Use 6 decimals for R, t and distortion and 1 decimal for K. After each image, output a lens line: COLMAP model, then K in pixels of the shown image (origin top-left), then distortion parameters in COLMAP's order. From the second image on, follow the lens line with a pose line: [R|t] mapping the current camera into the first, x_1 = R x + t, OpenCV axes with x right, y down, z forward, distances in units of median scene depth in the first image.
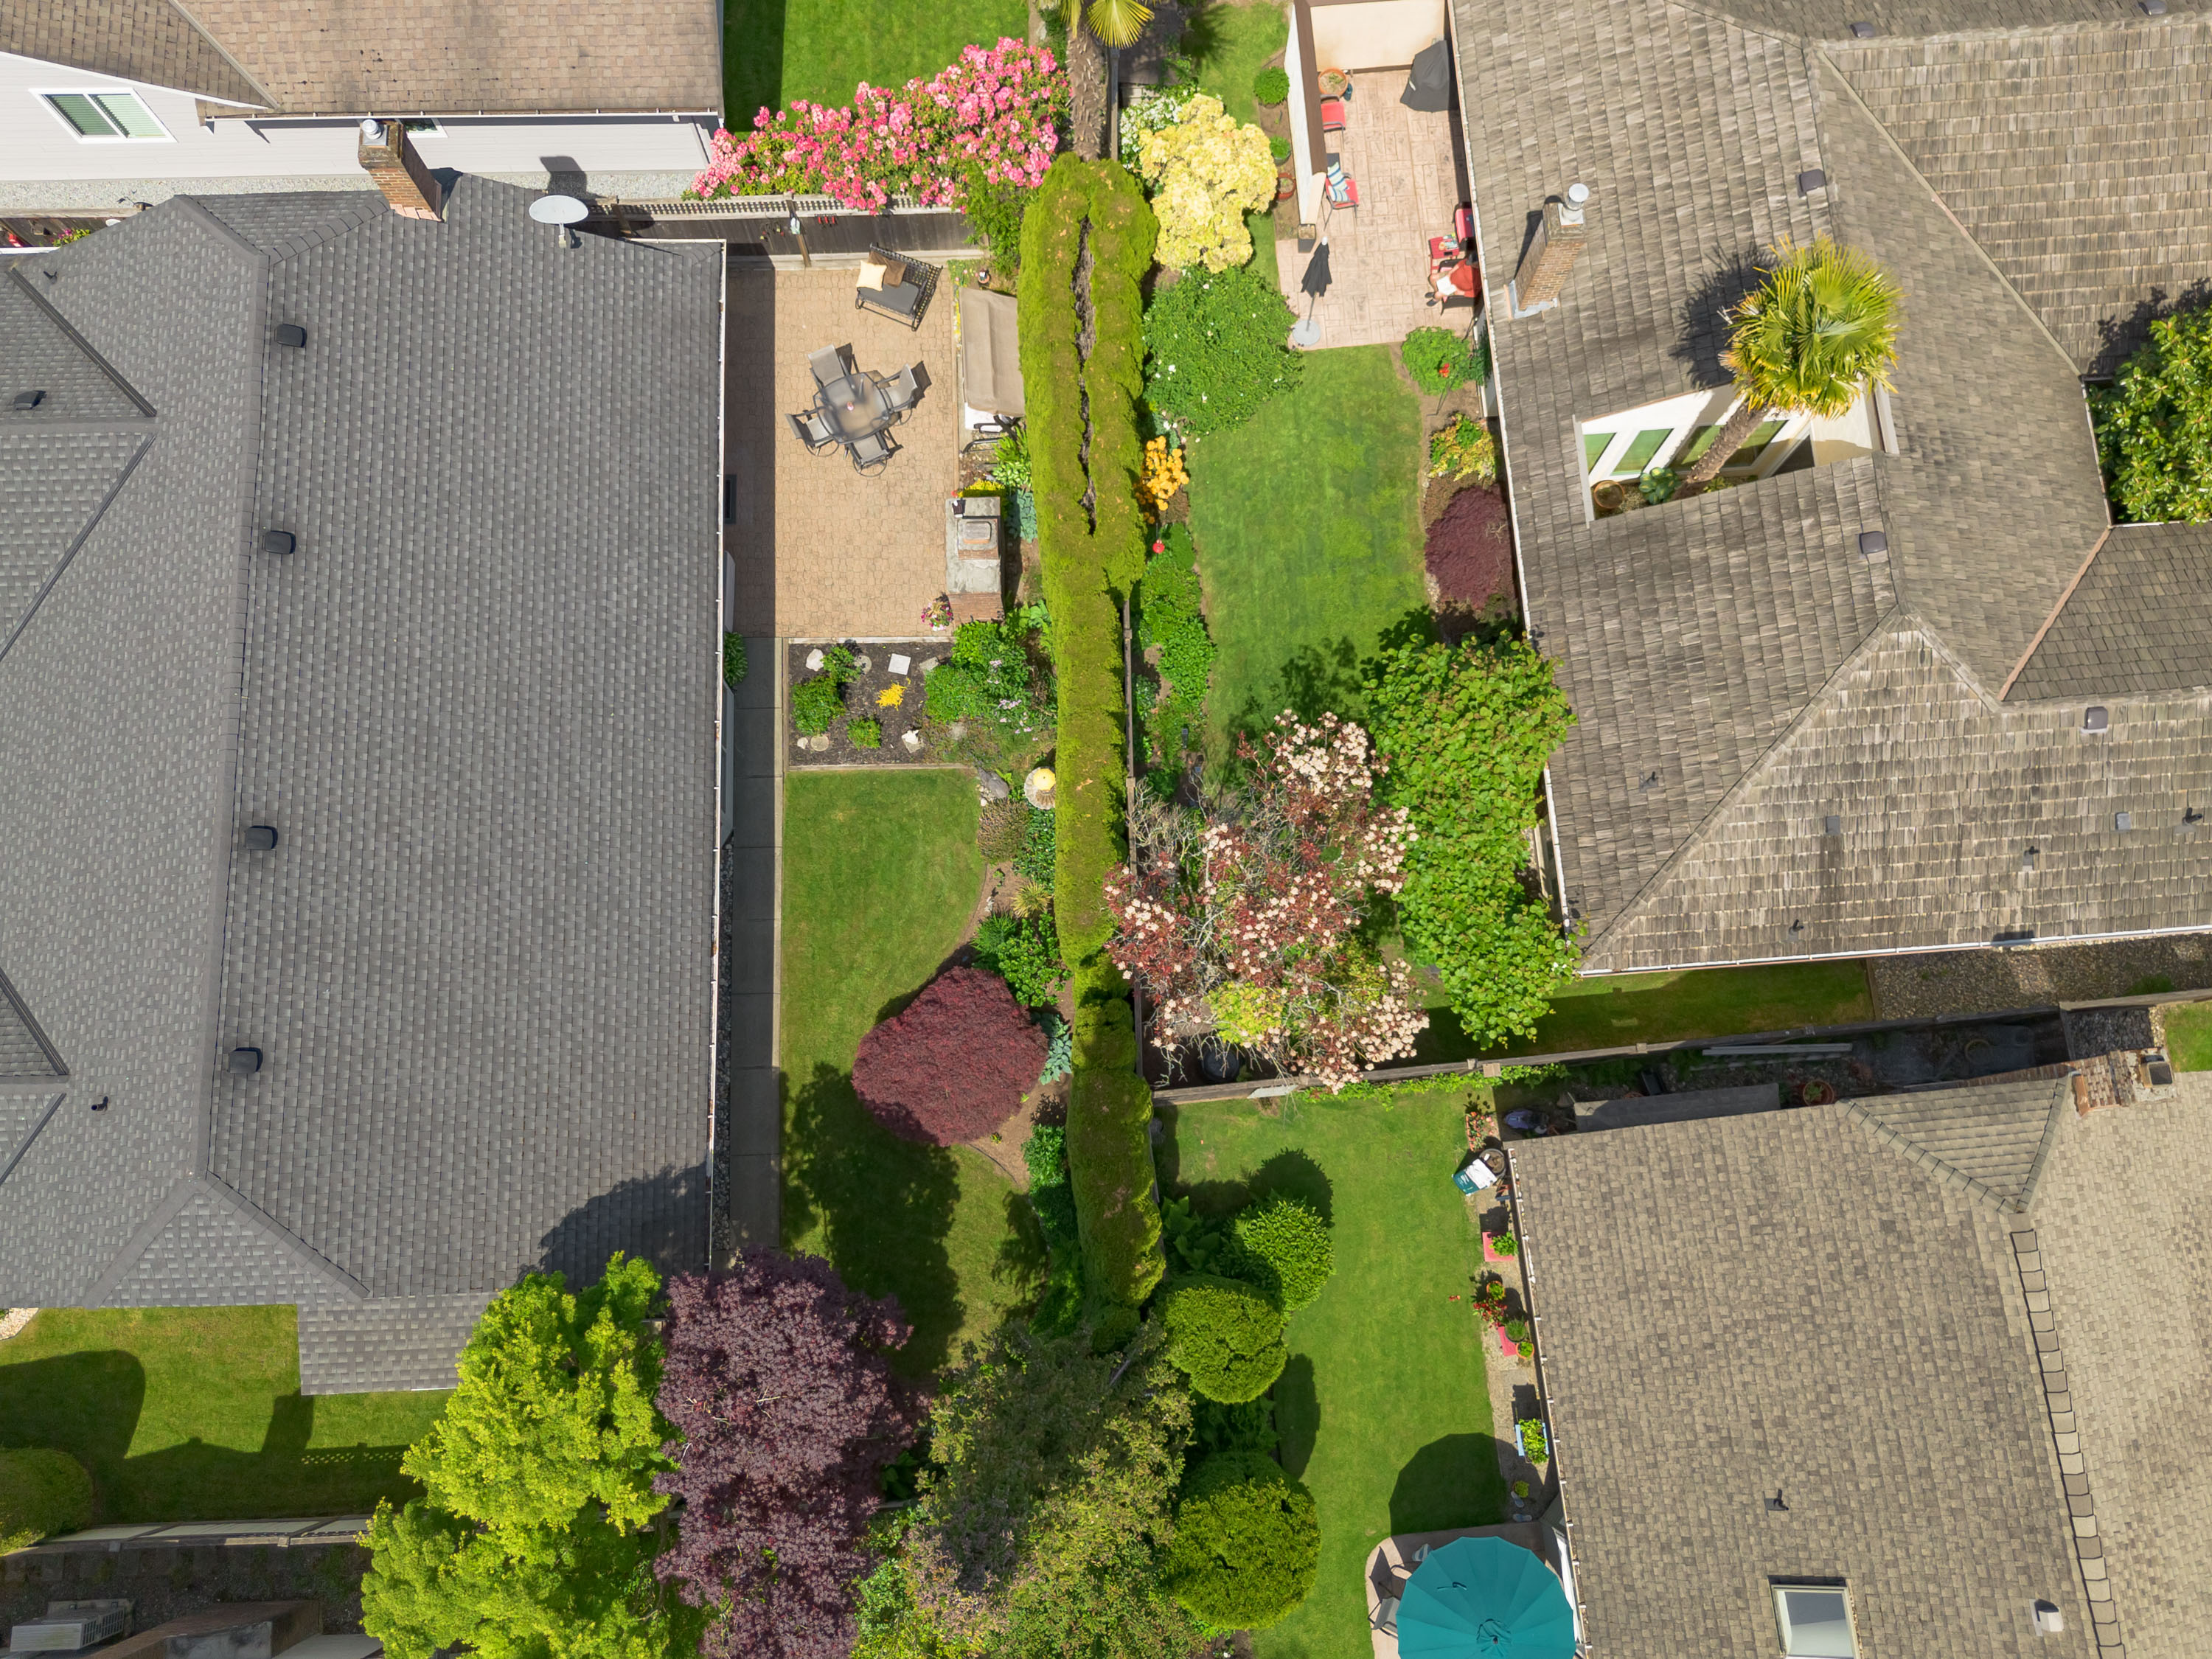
lens RADIAL K [[1685.7, 0, 1084.8], [0, 1685.7, 921.7], [0, 0, 1]] dist [0.058748, -0.052631]
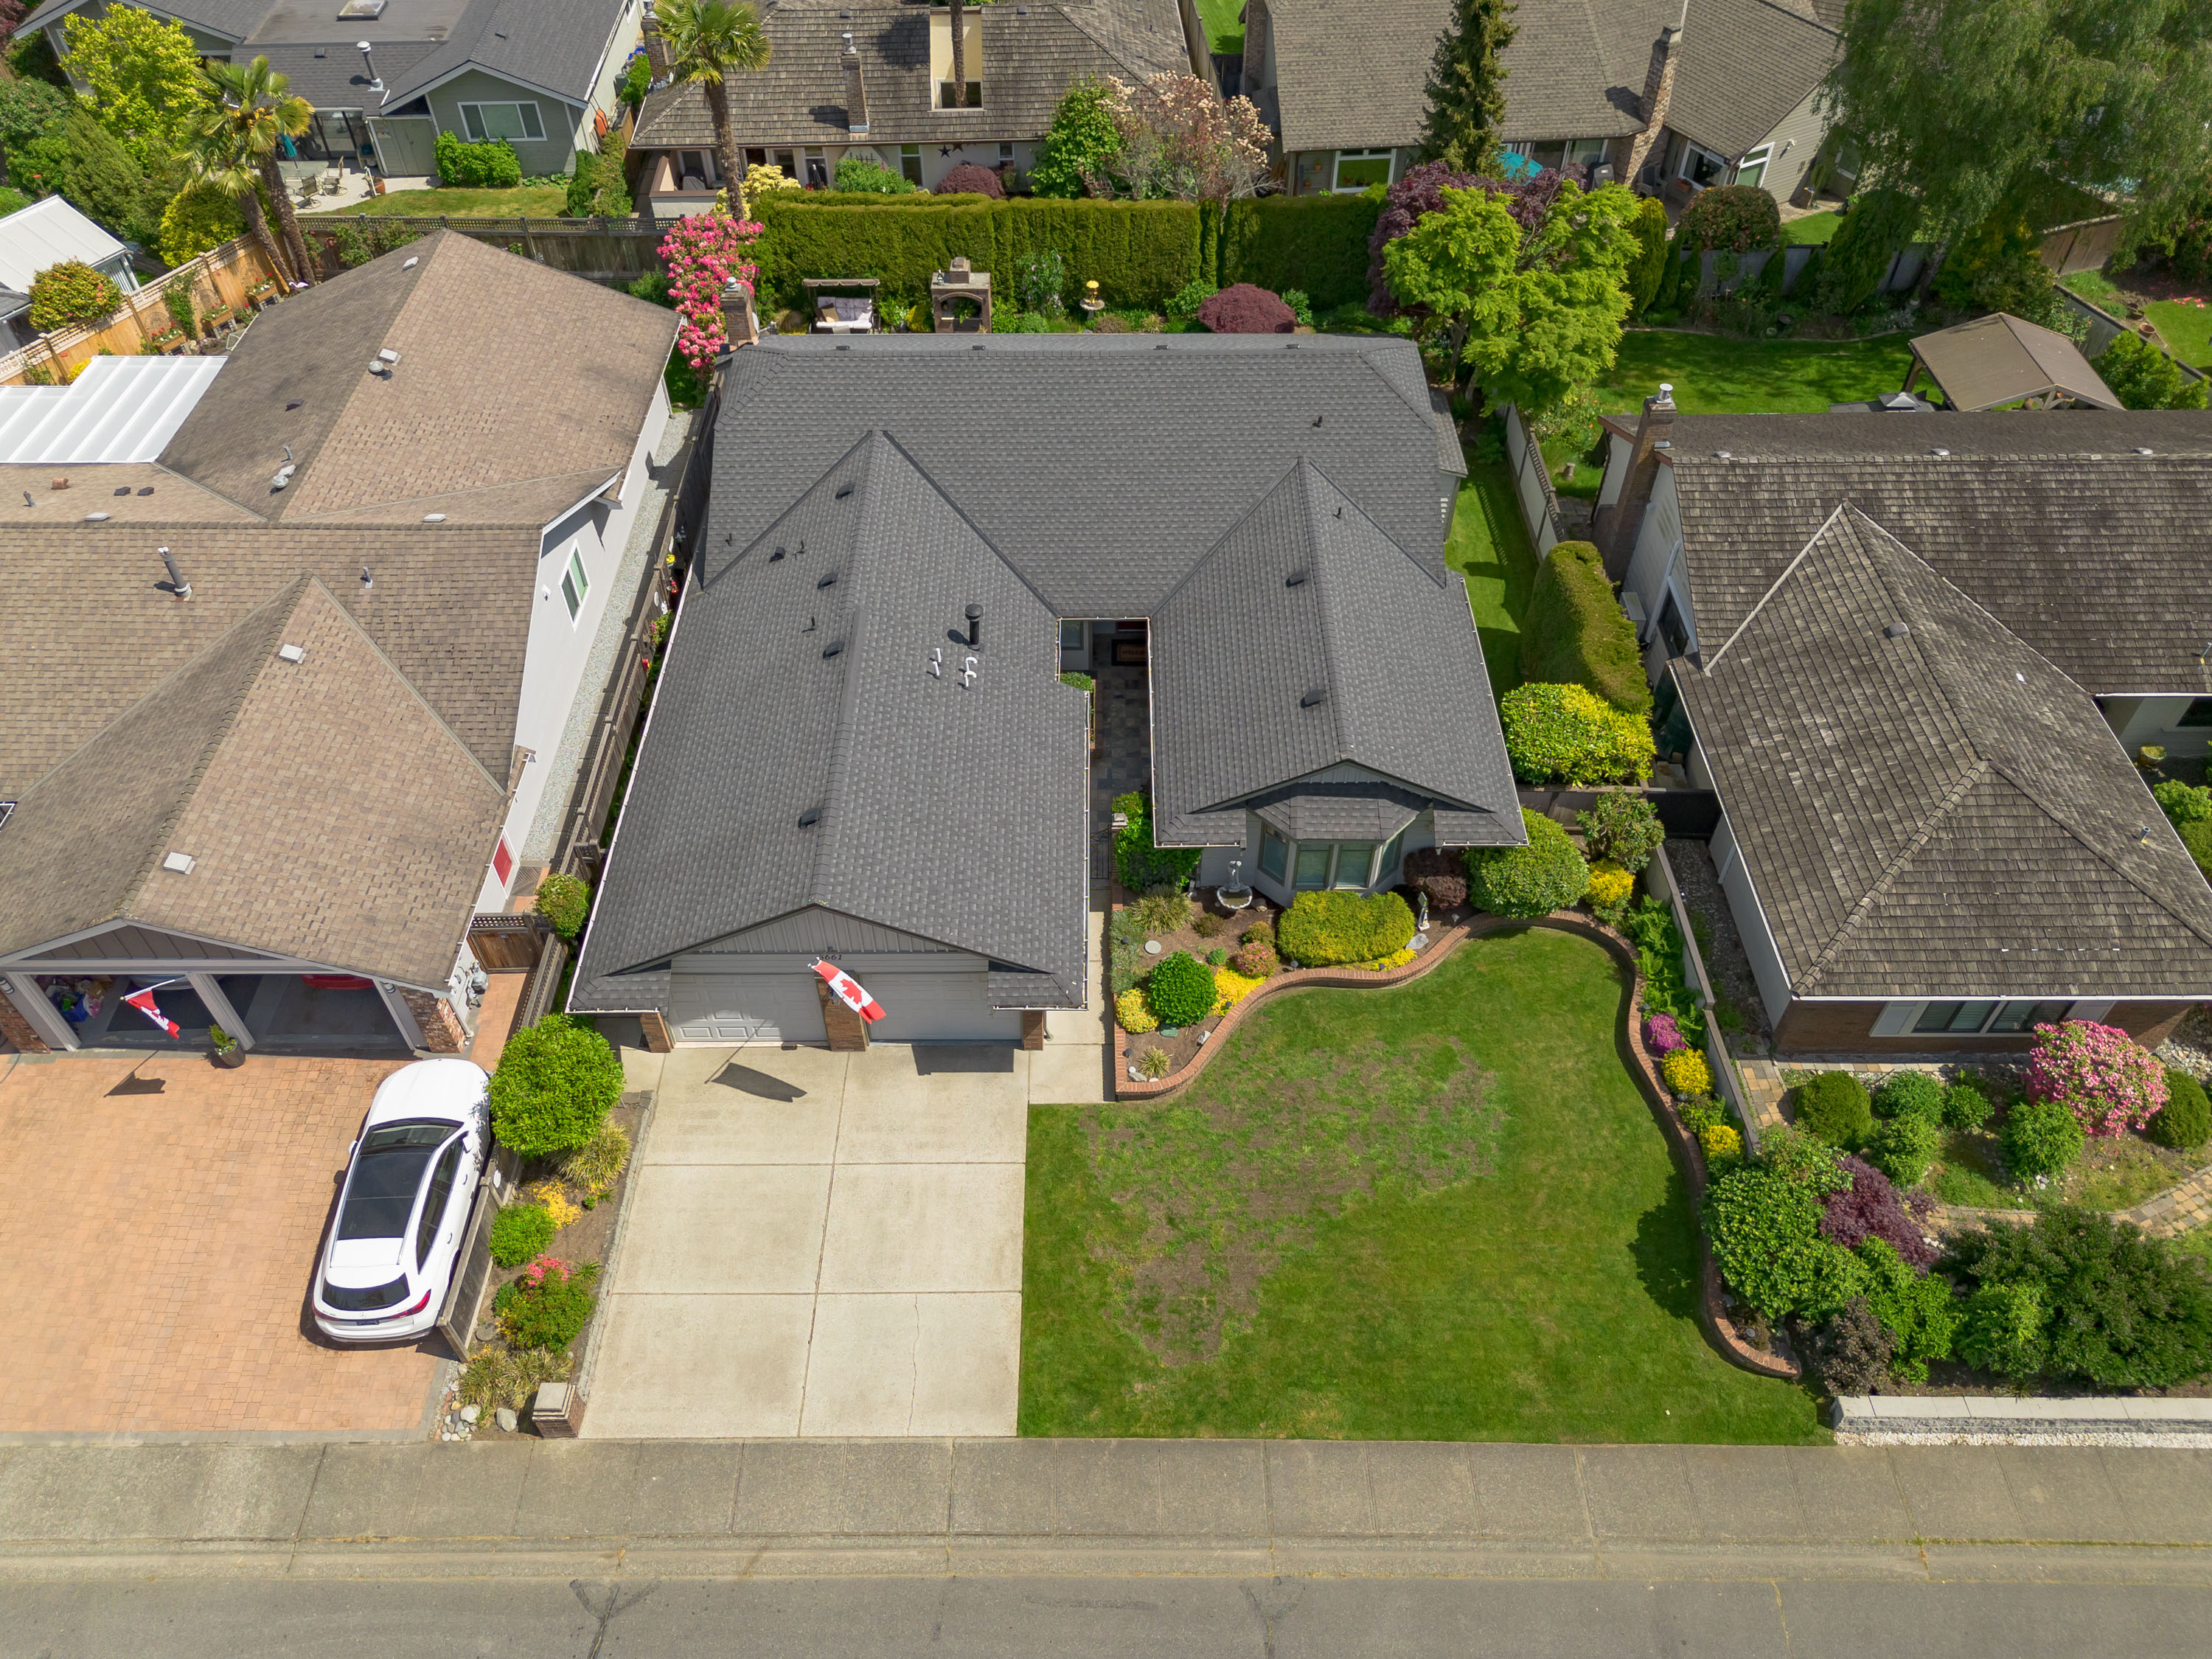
lens RADIAL K [[1583.2, 0, 1116.3], [0, 1583.2, 831.4], [0, 0, 1]] dist [0.047877, -0.040105]
pose [[0.018963, -0.737841, 0.674708, -1.706040], [0.983988, 0.133389, 0.118215, -0.192848], [-0.177223, 0.661662, 0.728557, 0.143917]]
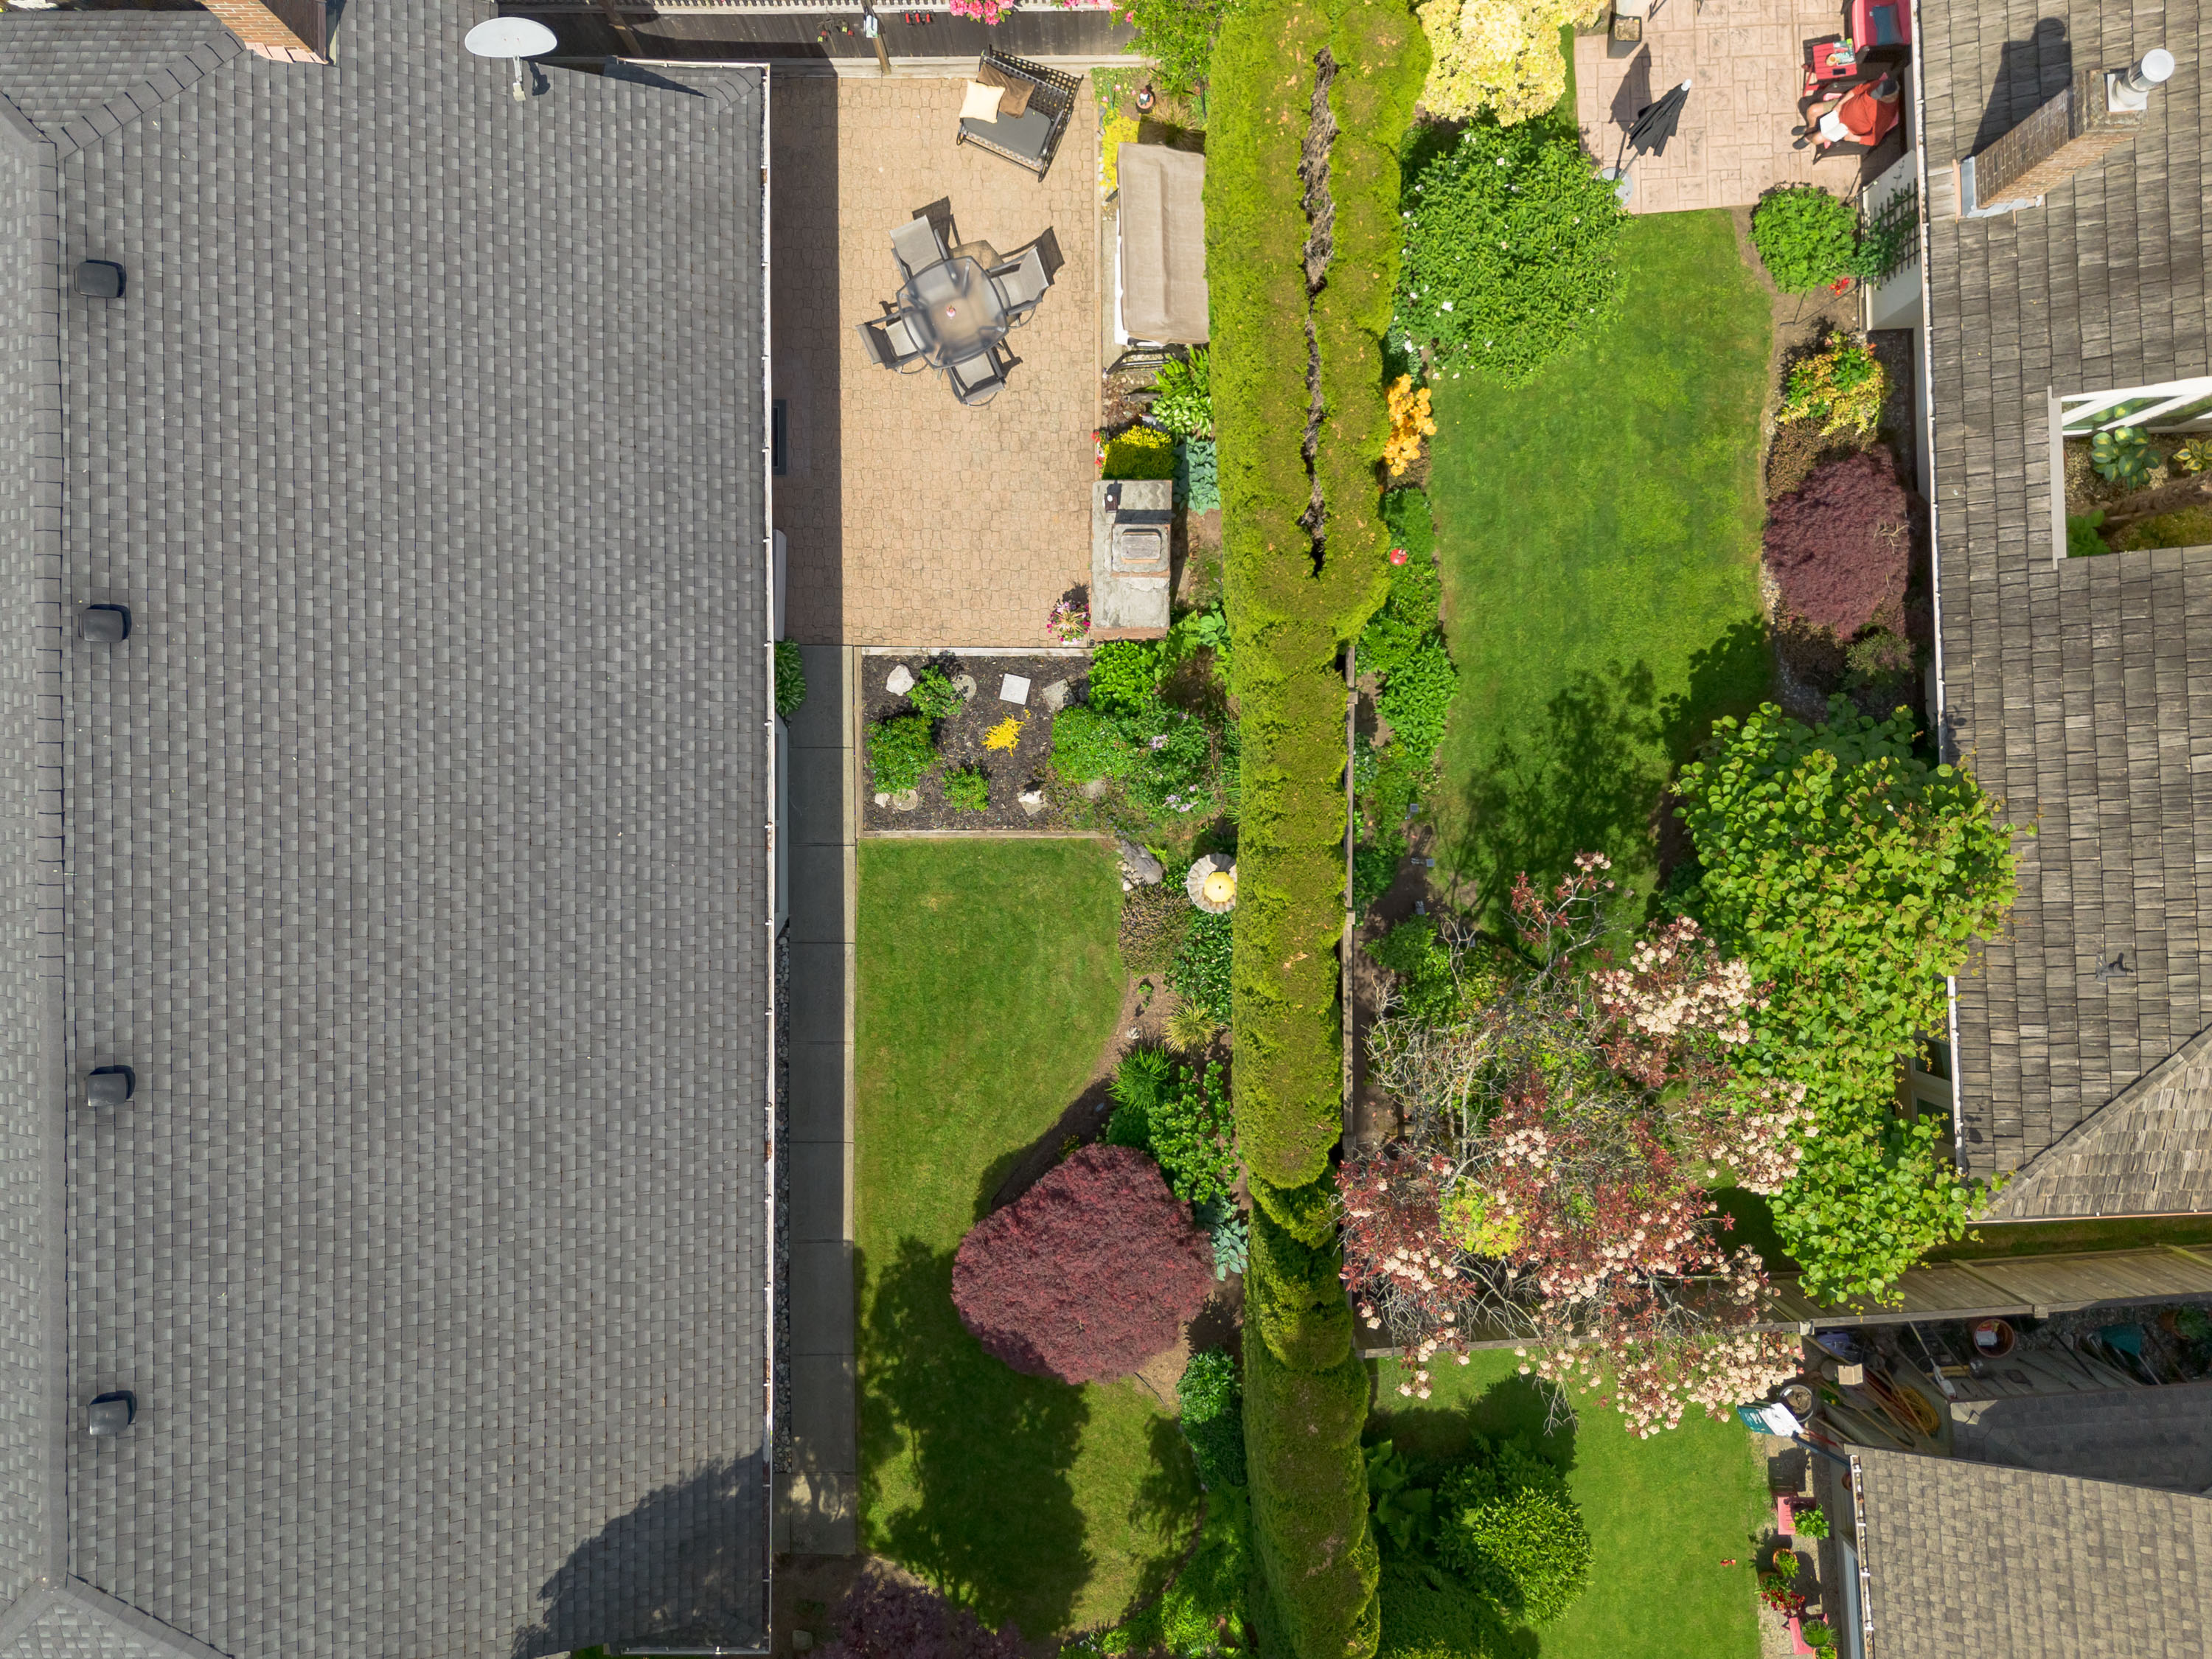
lens RADIAL K [[1685.7, 0, 1082.1], [0, 1685.7, 880.2], [0, 0, 1]] dist [0.058748, -0.052631]
pose [[0.999554, 0.027311, -0.012071, -0.078762], [-0.024262, 0.978500, 0.204817, -0.246610], [0.017405, -0.204432, 0.978726, 0.313845]]
